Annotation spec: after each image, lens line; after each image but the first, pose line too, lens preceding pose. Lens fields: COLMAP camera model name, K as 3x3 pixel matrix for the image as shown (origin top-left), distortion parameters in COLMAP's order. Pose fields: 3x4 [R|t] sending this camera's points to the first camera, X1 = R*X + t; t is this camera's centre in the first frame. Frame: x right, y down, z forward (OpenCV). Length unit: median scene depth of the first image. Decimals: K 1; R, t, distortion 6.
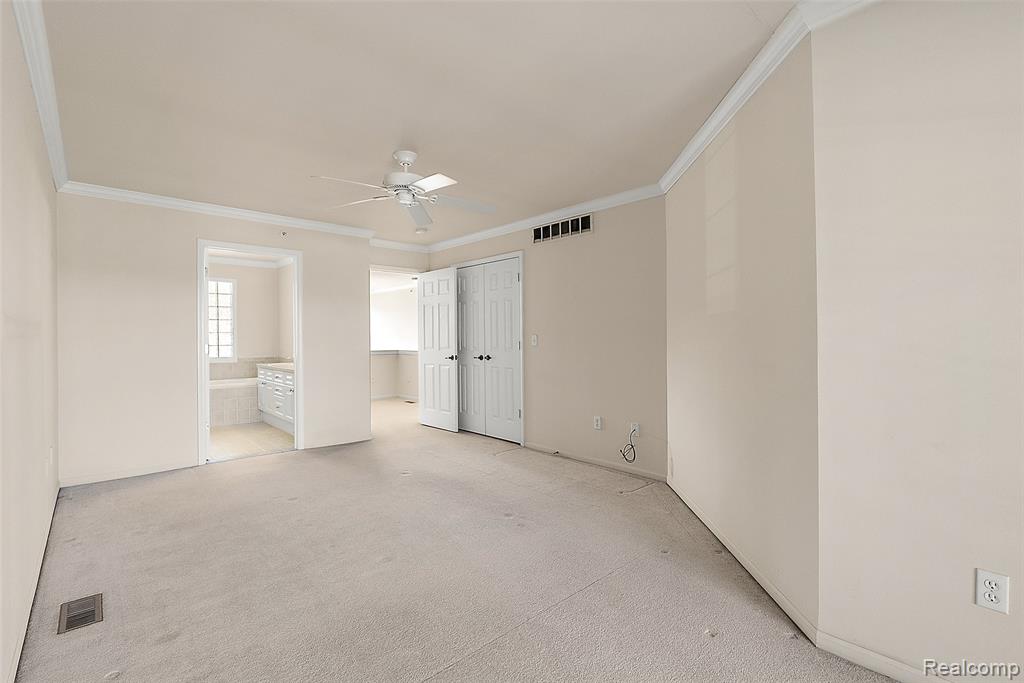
lens RADIAL K [[468.9, 0, 515.6], [0, 468.9, 339.0], [0, 0, 1]] dist [-0.001736, -0.000012]
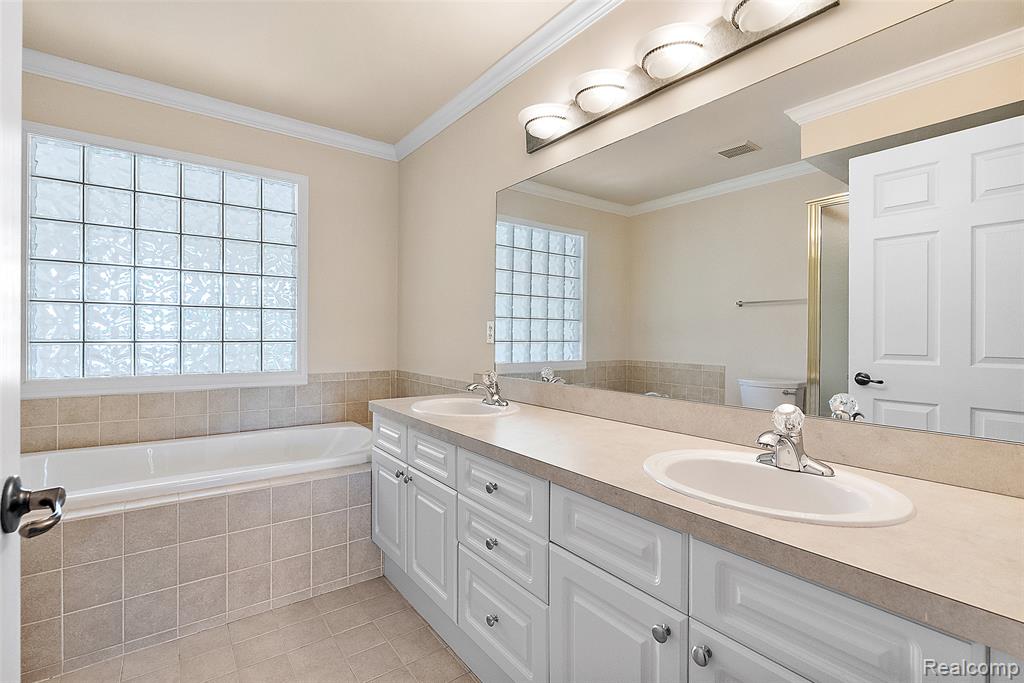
lens RADIAL K [[468.9, 0, 515.6], [0, 468.9, 339.0], [0, 0, 1]] dist [-0.001736, -0.000012]
pose [[0.994982, 0.011736, -0.099368, -0.381849], [-0.011501, 0.999930, 0.002931, 0.007599], [0.099395, -0.001774, 0.995046, 0.626607]]
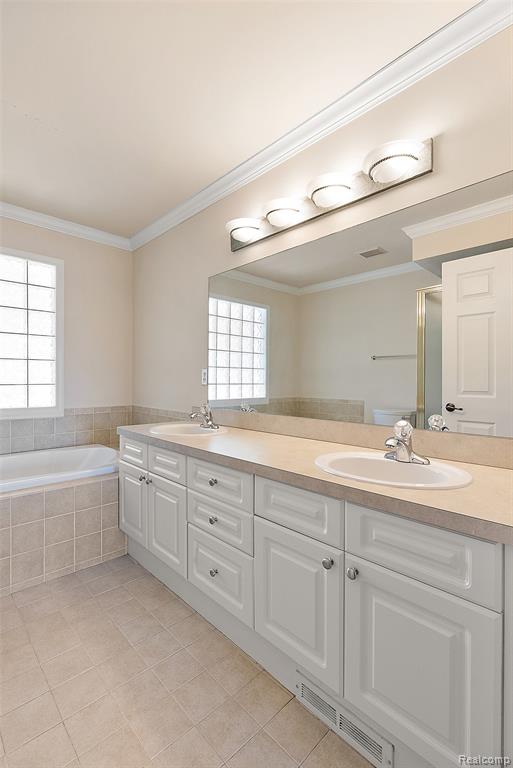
lens RADIAL K [[346.9, 0, 256.5], [0, 346.9, 384.0], [0, 0, 1]] dist [-0.001477, -0.000283]
pose [[0.999735, 0.008142, 0.021529, -0.388508], [-0.008235, 0.999957, 0.004277, 0.009054], [-0.021493, -0.004453, 0.999759, 0.609003]]
